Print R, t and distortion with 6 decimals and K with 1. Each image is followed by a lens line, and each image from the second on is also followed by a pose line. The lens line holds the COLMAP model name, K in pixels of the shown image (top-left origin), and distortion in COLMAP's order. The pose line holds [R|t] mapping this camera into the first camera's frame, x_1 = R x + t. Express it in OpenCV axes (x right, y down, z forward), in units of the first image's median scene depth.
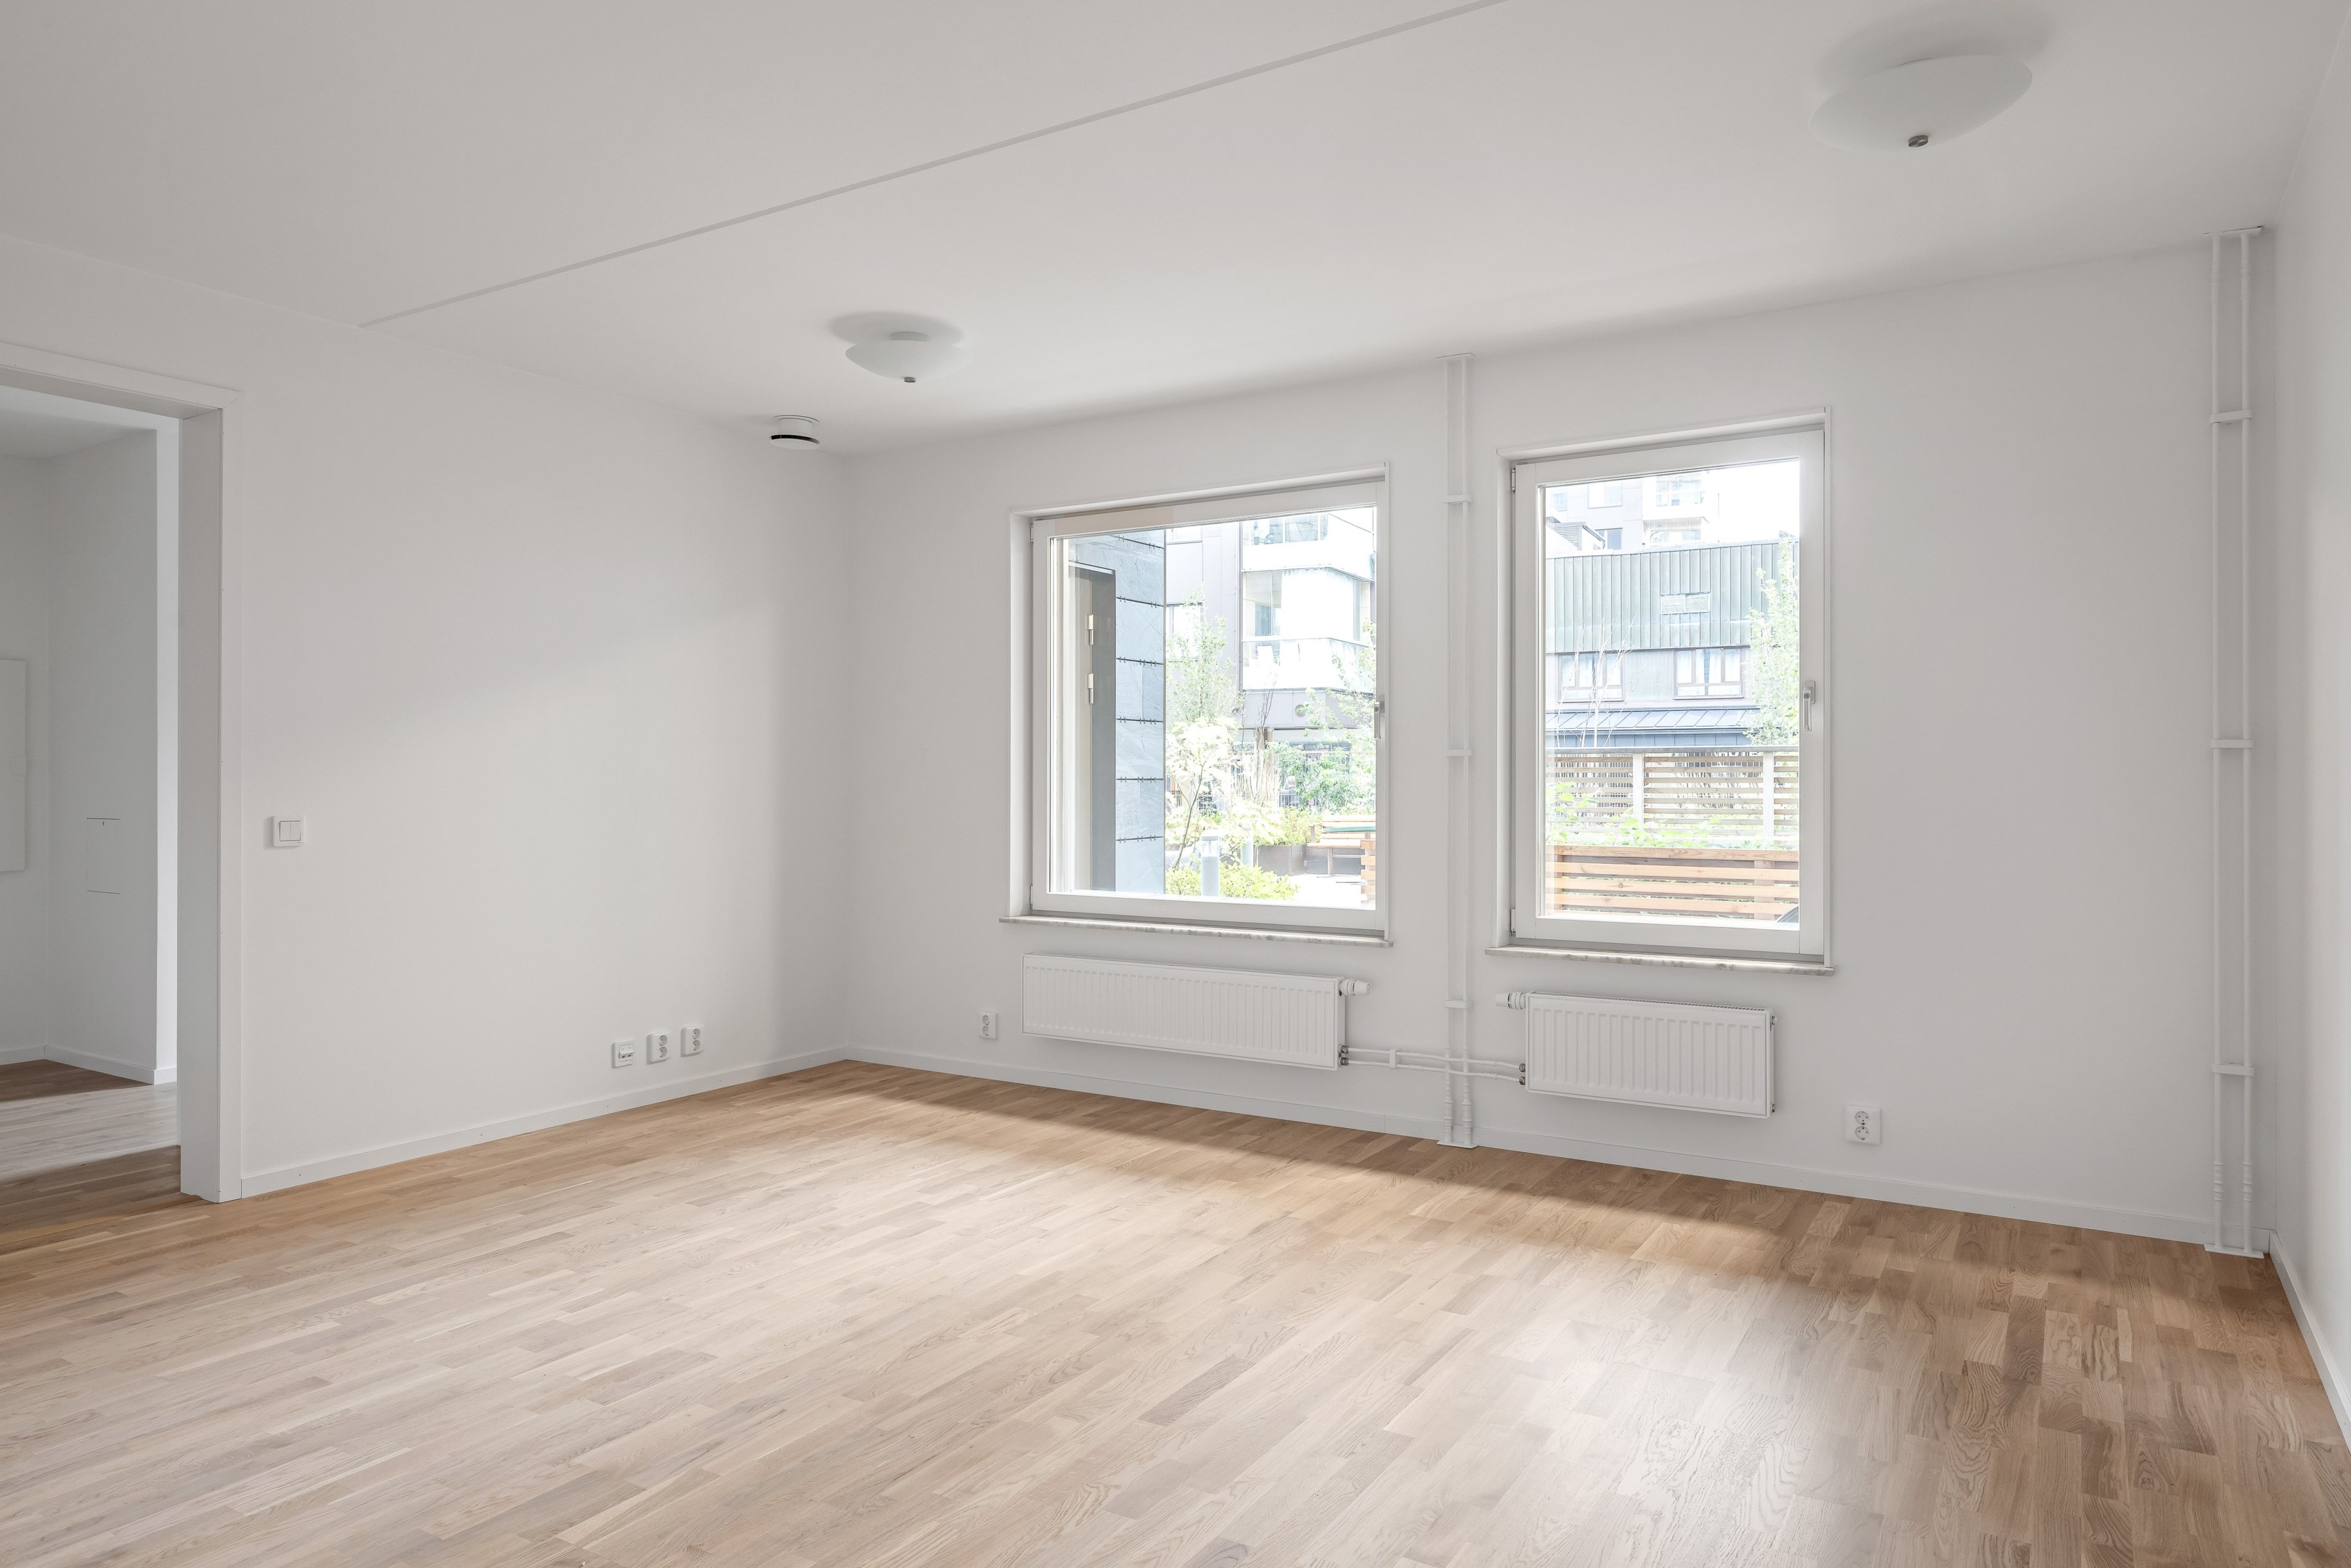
lens RADIAL K [[1448.4, 0, 1175.4], [0, 1448.4, 777.7], [0, 0, 1]] dist [0.003717, 0.004263]
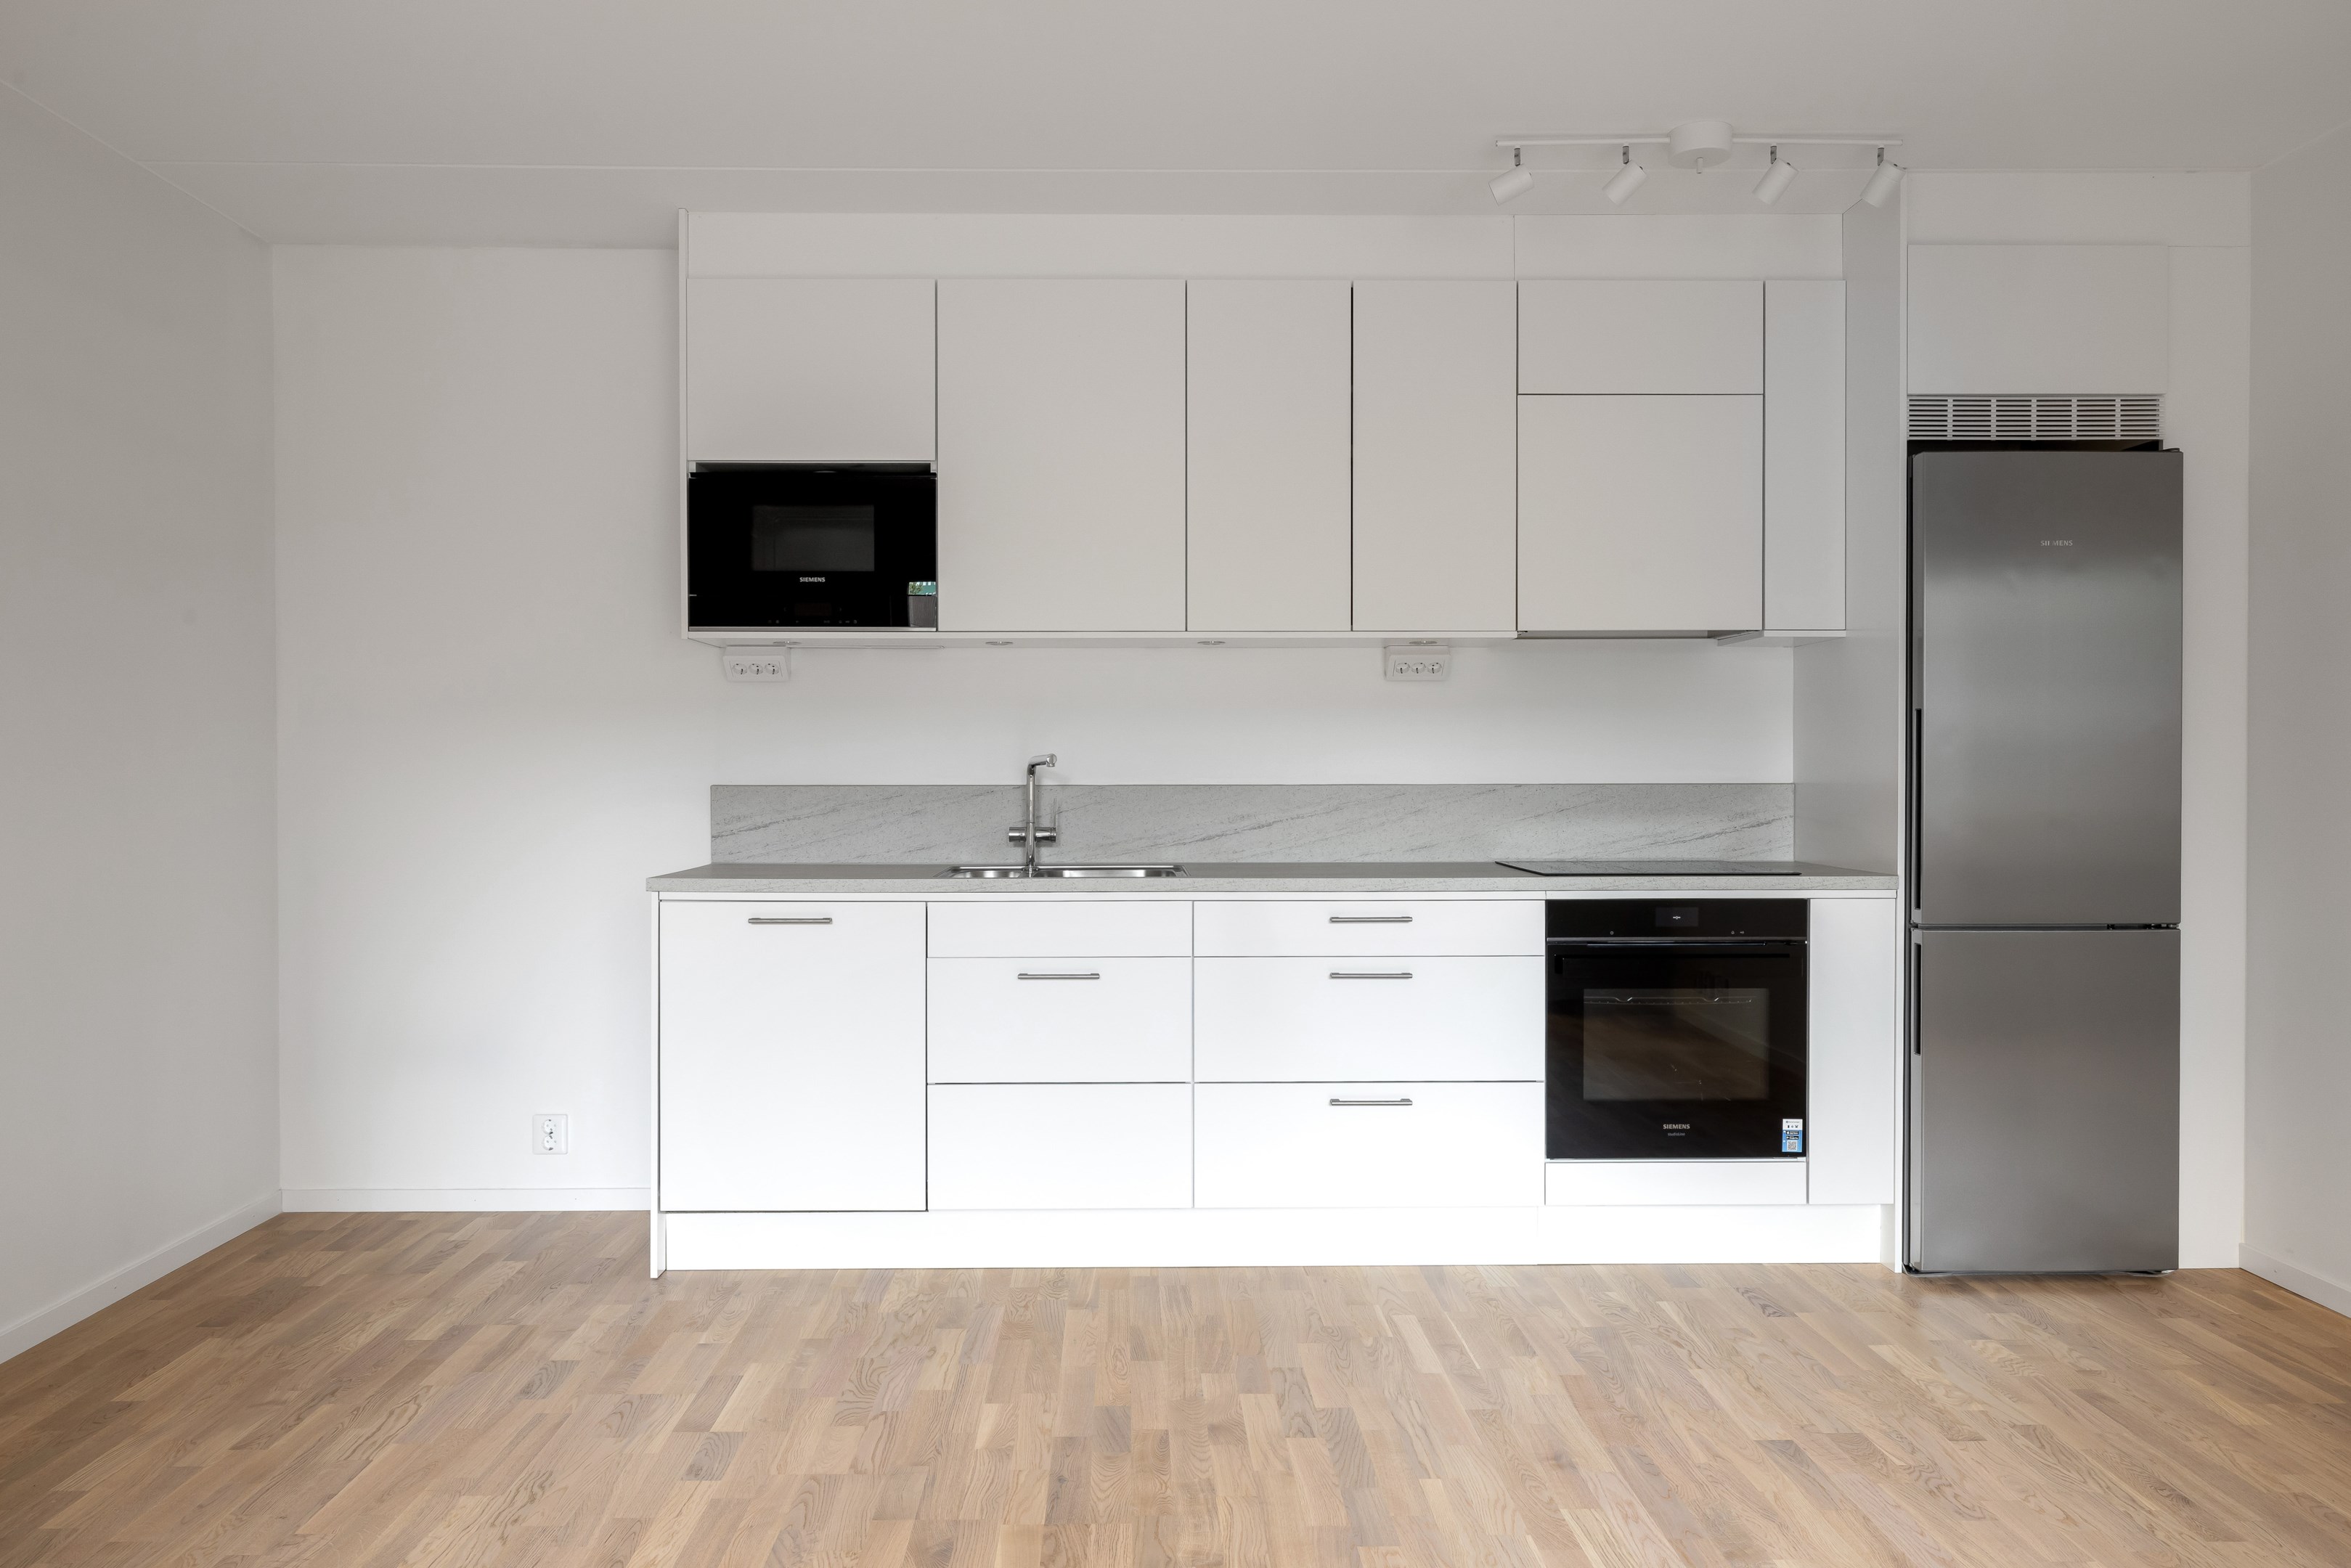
lens RADIAL K [[1710.9, 0, 1169.9], [0, 1710.9, 788.6], [0, 0, 1]] dist [0.008179, -0.001332]
pose [[-0.840016, 0.007849, -0.542505, 0.128551], [0.002932, 0.999946, 0.009926, 0.004465], [0.542554, 0.006748, -0.839994, 1.121591]]
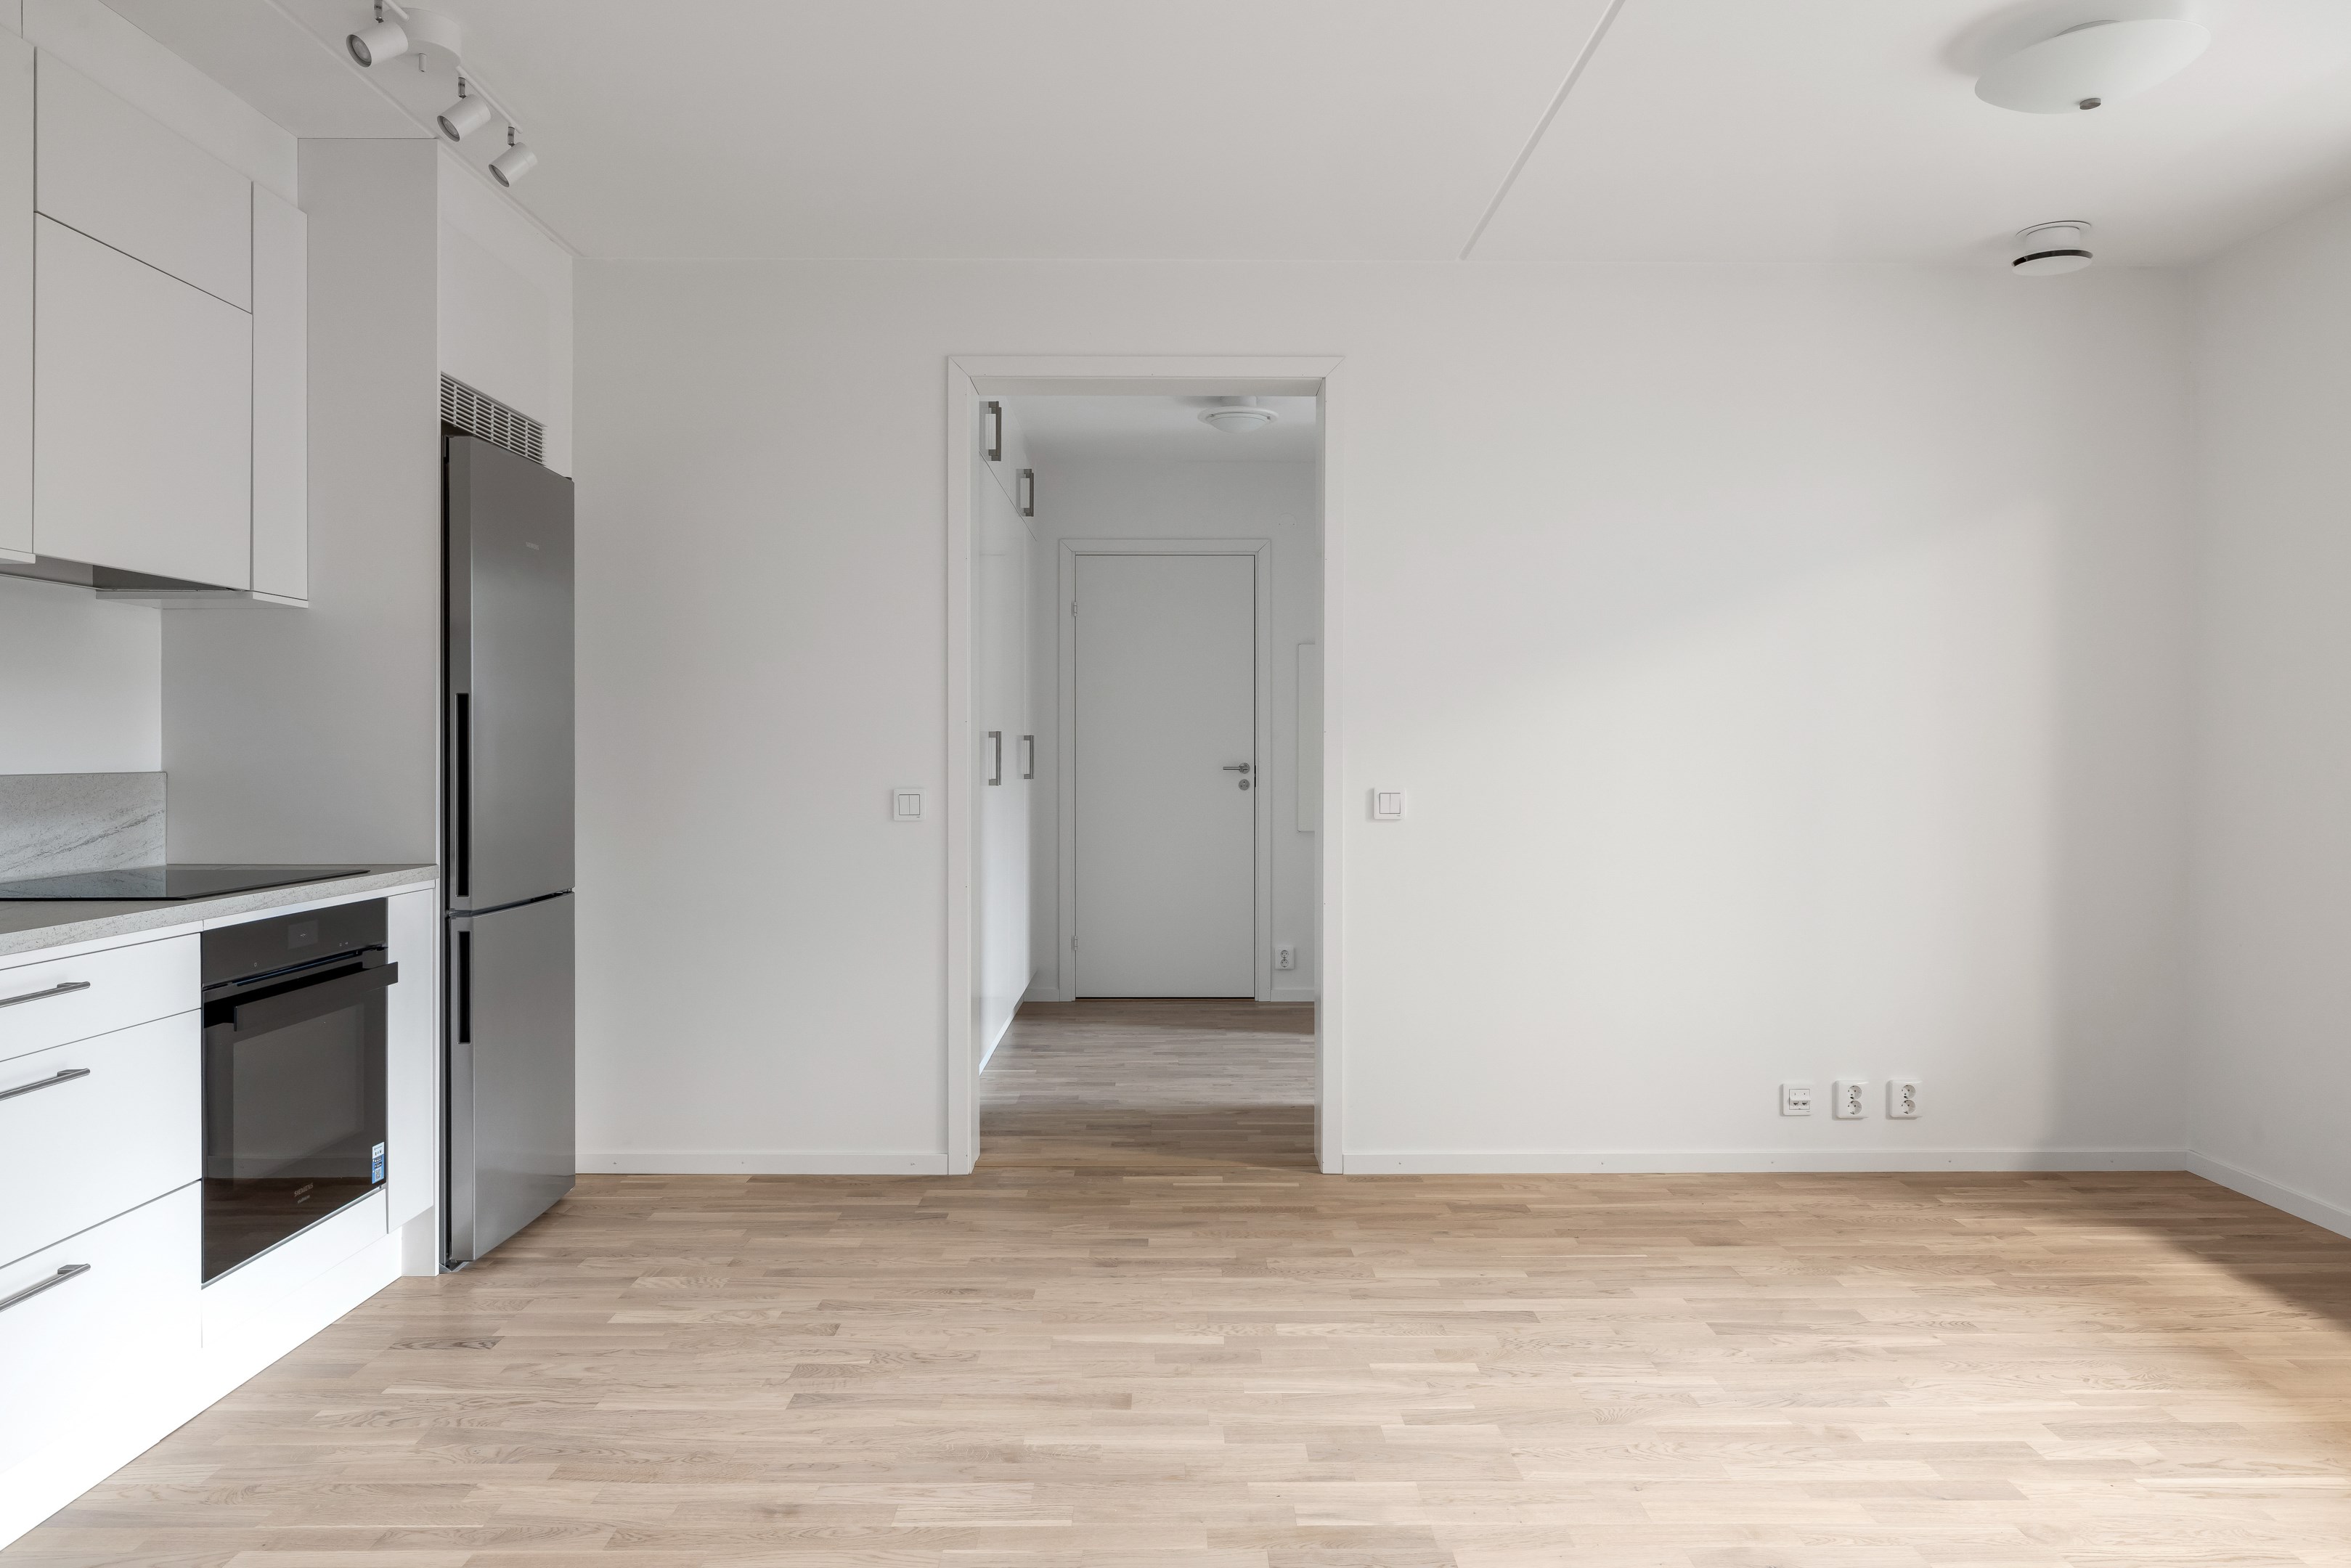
lens RADIAL K [[1511.2, 0, 1182.9], [0, 1511.2, 749.0], [0, 0, 1]] dist [-0.000211, 0.001117]
pose [[0.537950, -0.001708, -0.842975, 0.179621], [0.000578, 0.999998, -0.001657, 0.002414], [0.842977, 0.000404, 0.537950, 0.386847]]
